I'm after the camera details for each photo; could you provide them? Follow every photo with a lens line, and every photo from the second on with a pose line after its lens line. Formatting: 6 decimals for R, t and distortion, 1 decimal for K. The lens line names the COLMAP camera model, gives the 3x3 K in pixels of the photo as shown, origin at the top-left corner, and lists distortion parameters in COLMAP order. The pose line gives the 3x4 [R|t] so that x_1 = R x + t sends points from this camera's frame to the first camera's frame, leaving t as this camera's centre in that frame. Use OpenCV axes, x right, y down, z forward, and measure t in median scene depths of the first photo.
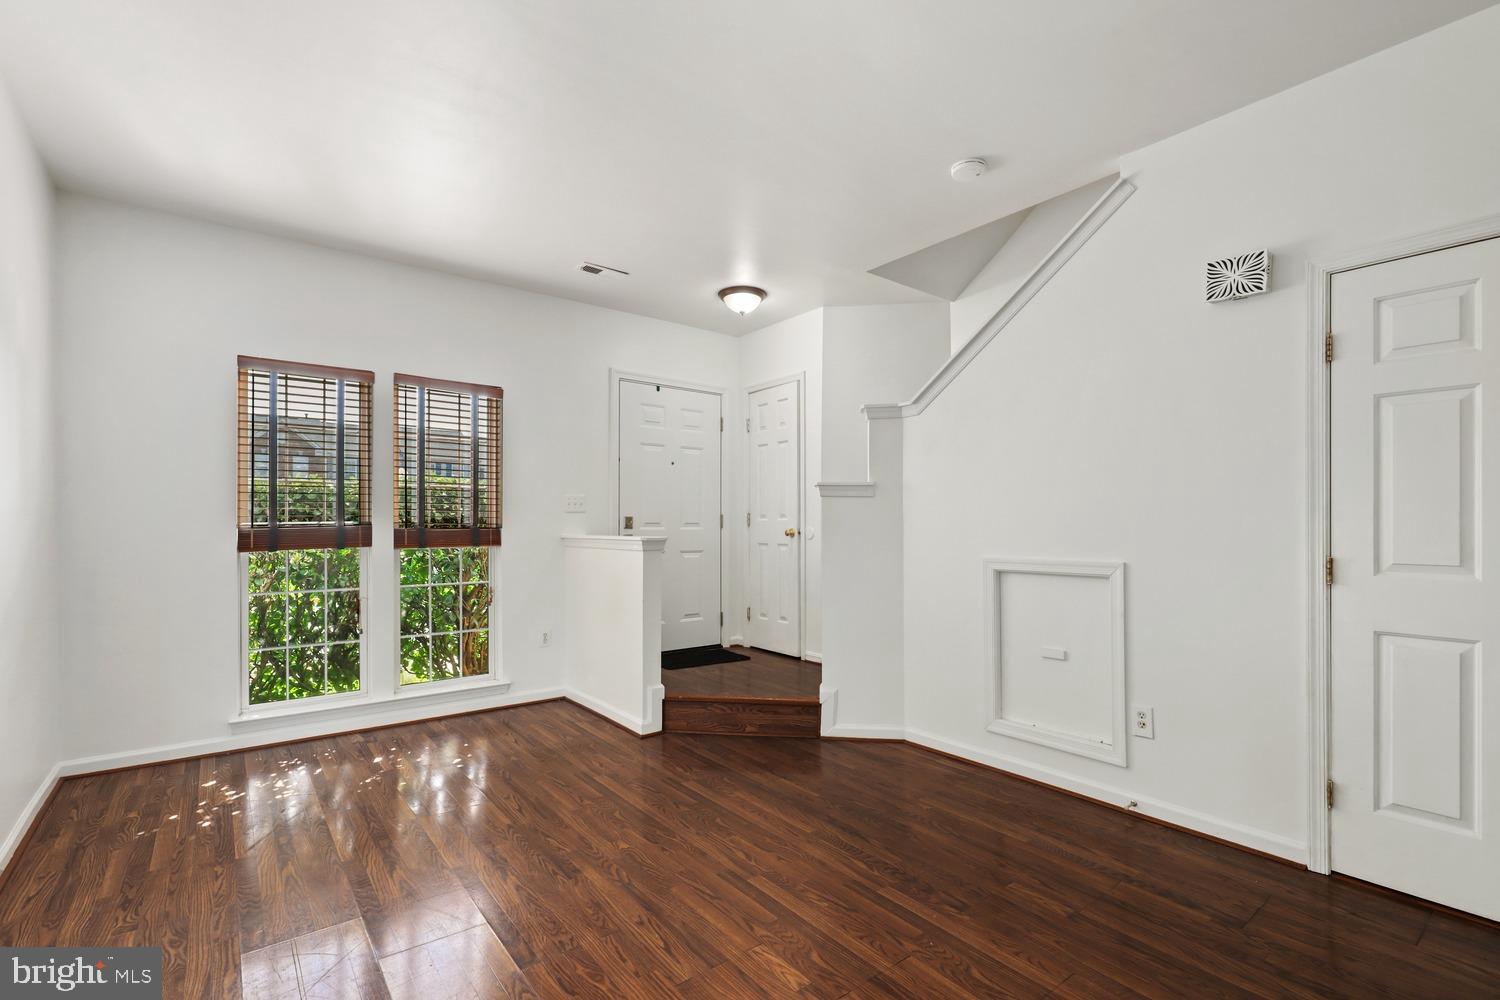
lens RADIAL K [[681.4, 0, 735.2], [0, 681.4, 523.1], [0, 0, 1]] dist [0.002094, -0.000032]
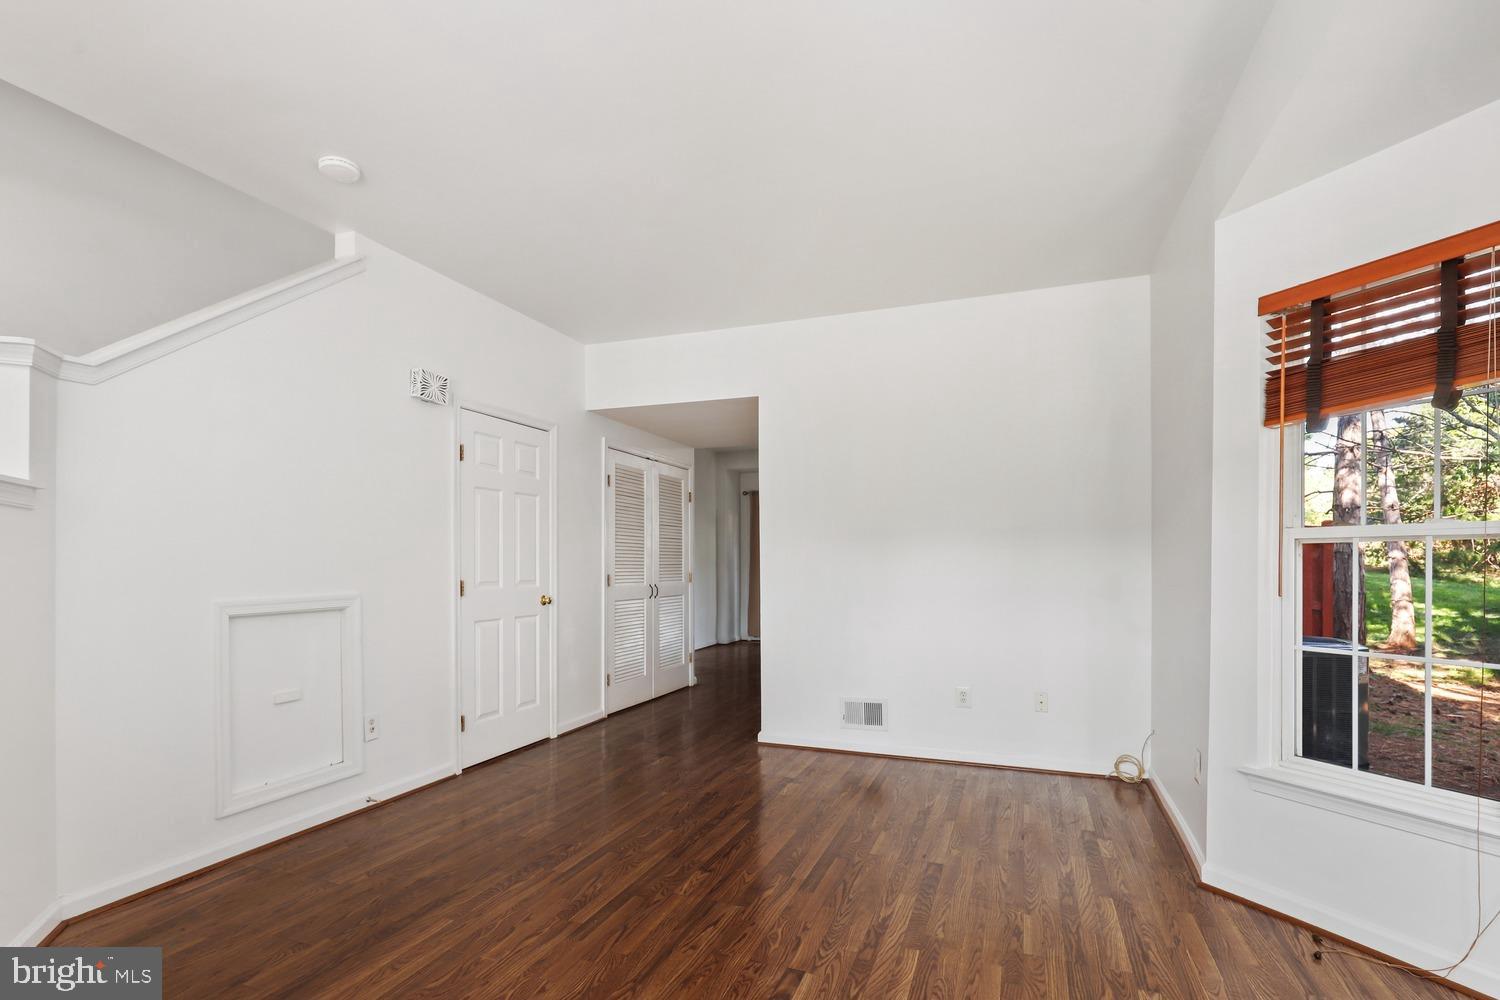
lens RADIAL K [[726.0, 0, 753.1], [0, 726.0, 560.4], [0, 0, 1]] dist [0.002034, 0.000135]
pose [[-0.530256, -0.000602, 0.847838, -0.611130], [-0.001455, 0.999999, -0.000200, 0.001035], [-0.847837, -0.001340, -0.530256, 0.823903]]
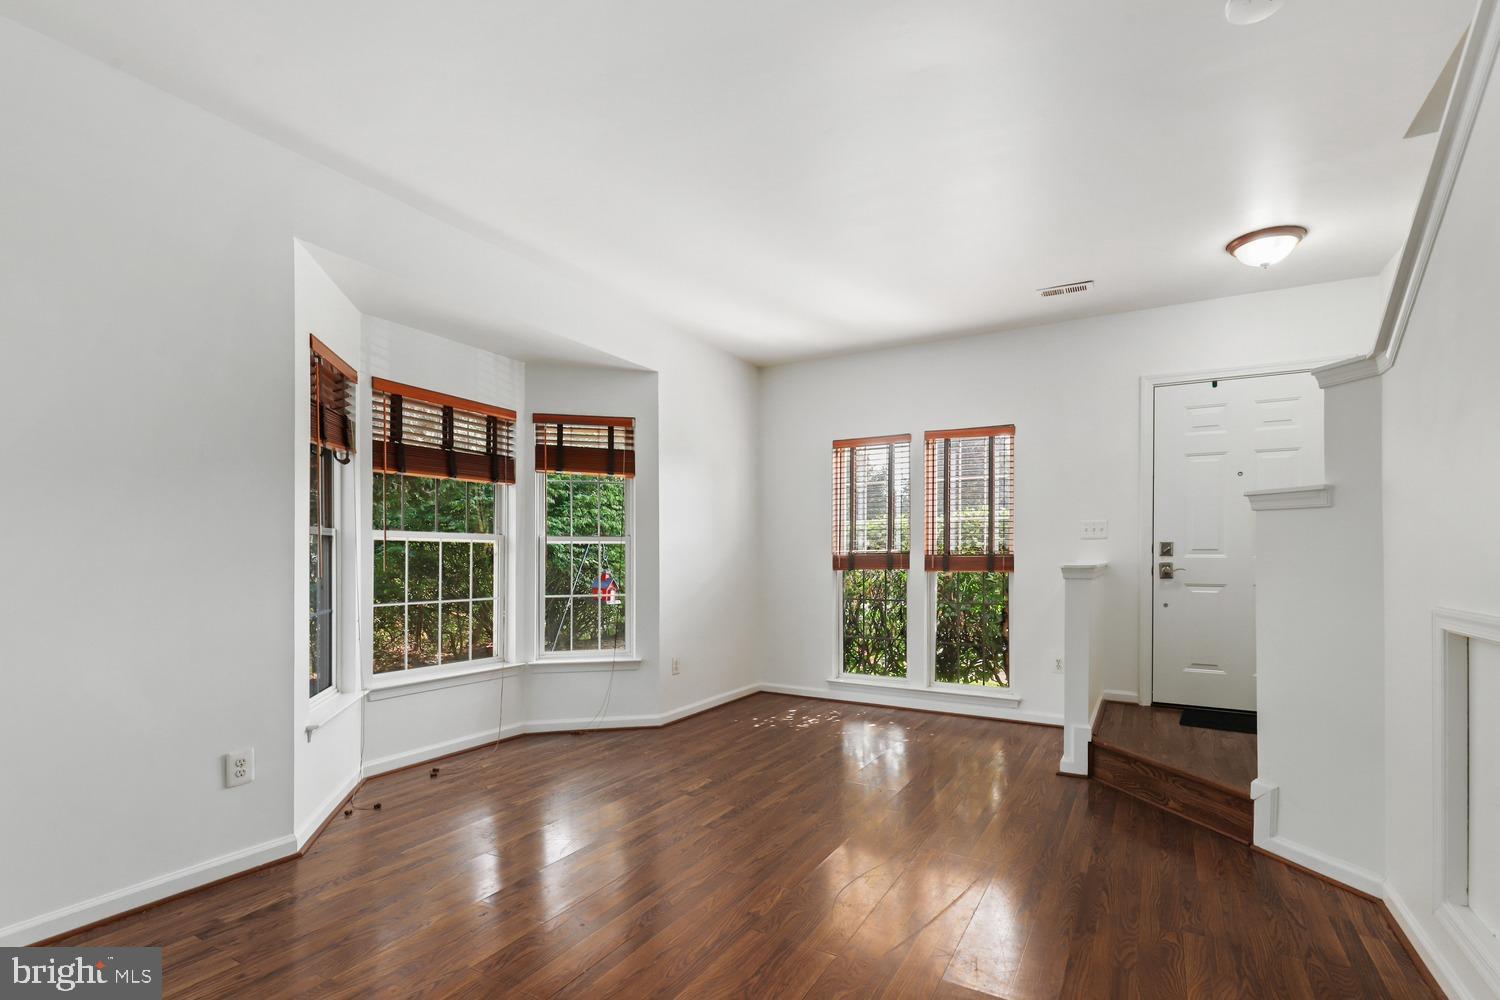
lens RADIAL K [[686.2, 0, 746.5], [0, 686.2, 556.7], [0, 0, 1]] dist [0.000810, -0.000039]
pose [[0.373003, 0.002735, -0.927826, 0.602972], [0.003785, 0.999983, 0.004470, 0.004248], [0.927822, -0.005179, 0.372987, 0.240201]]
